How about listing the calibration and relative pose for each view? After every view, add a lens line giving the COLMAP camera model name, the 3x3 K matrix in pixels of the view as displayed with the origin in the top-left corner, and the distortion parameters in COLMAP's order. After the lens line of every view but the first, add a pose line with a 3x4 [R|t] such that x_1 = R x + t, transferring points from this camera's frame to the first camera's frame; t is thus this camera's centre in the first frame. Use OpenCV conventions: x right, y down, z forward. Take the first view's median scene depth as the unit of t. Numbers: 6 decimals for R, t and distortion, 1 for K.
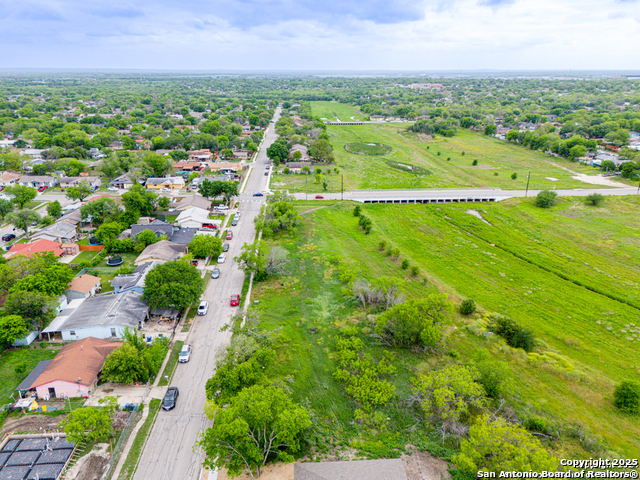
lens RADIAL K [[446.6, 0, 320.0], [0, 446.6, 240.0], [0, 0, 1]] dist [0.070972, -0.077994]
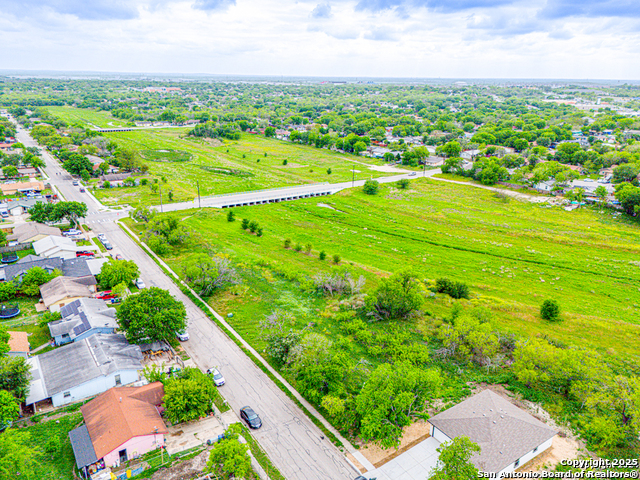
lens RADIAL K [[446.6, 0, 320.0], [0, 446.6, 240.0], [0, 0, 1]] dist [0.070972, -0.077994]
pose [[0.876443, -0.153055, 0.456532, -0.180315], [0.156769, 0.987180, 0.029995, -0.009367], [-0.455270, 0.045281, 0.889201, 0.017220]]
